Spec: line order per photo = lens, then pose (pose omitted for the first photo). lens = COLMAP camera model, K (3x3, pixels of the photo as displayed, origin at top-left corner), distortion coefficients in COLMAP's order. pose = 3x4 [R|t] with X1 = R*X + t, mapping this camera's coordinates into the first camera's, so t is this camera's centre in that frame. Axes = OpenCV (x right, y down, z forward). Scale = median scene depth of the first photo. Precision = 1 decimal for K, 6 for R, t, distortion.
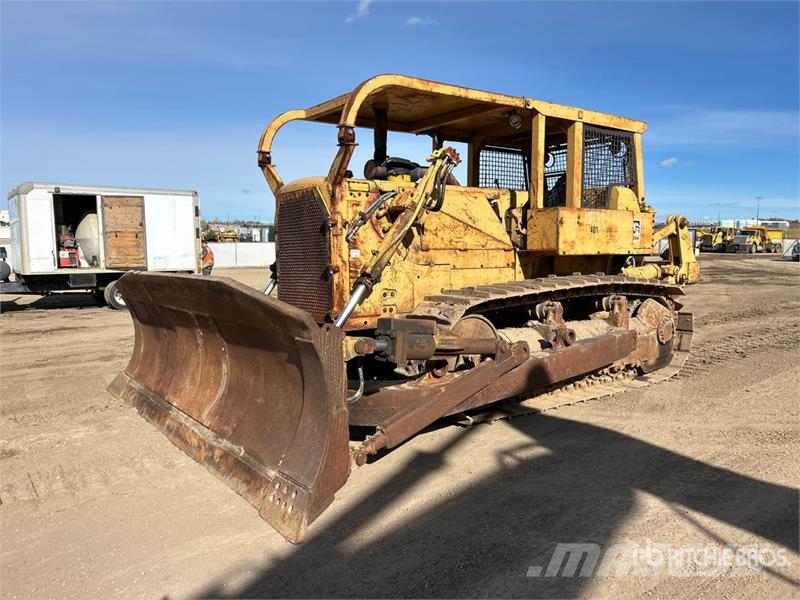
lens RADIAL K [[607.1, 0, 399.4], [0, 607.1, 307.7], [0, 0, 1]] dist [0.063295, -0.068598]
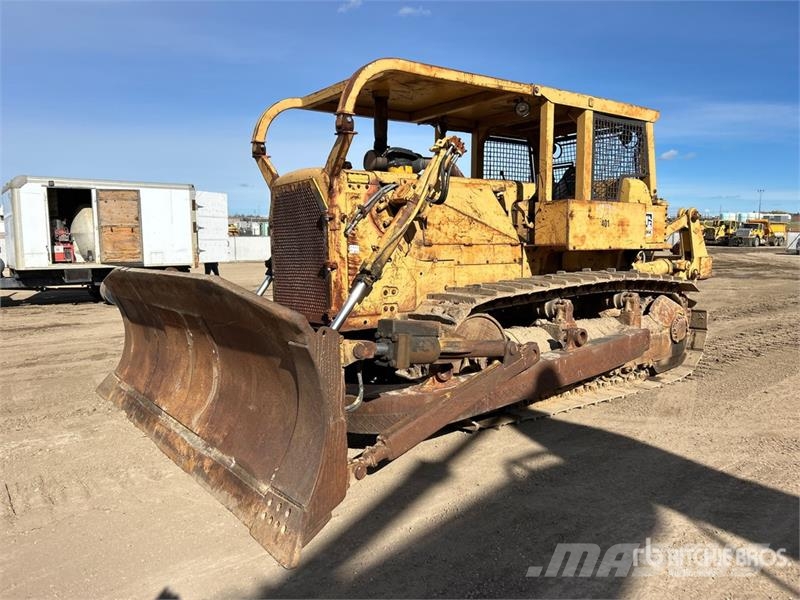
lens RADIAL K [[607.1, 0, 396.4], [0, 607.1, 305.0], [0, 0, 1]] dist [0.063295, -0.068598]
pose [[0.999986, -0.000848, -0.005201, -0.002148], [0.000878, 0.999983, 0.005812, -0.006914], [0.005196, -0.005817, 0.999970, 0.047786]]
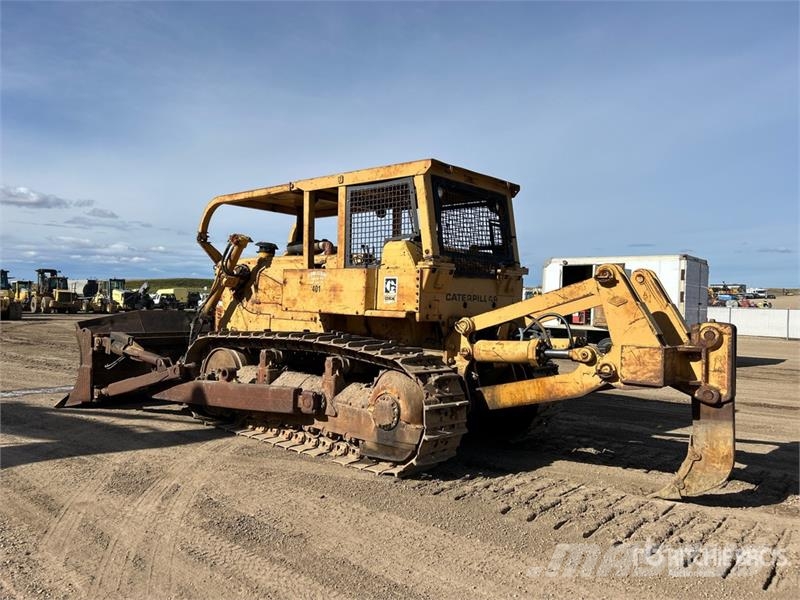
lens RADIAL K [[614.1, 0, 396.3], [0, 614.1, 302.1], [0, 0, 1]] dist [0.068686, -0.069009]
pose [[0.200577, 0.013507, -0.979585, 1.445511], [-0.128765, 0.991594, -0.012693, -0.115270], [0.971179, 0.128682, 0.200630, 0.975718]]
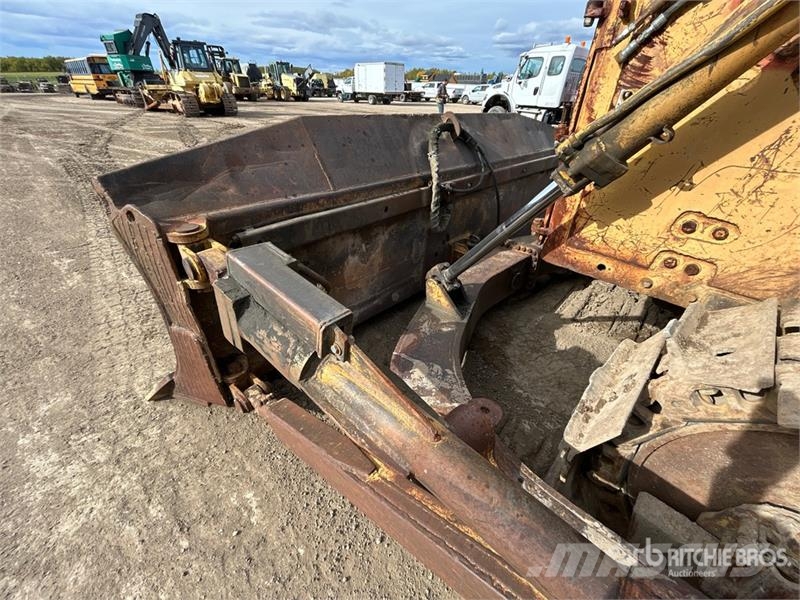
lens RADIAL K [[322.9, 0, 398.1], [0, 322.9, 301.3], [0, 0, 1]] dist [0.000750, -0.000408]
pose [[0.124081, 0.541979, -0.831182, 0.138979], [-0.122249, 0.839623, 0.529234, -0.062424], [0.984713, 0.035944, 0.170438, 0.704486]]
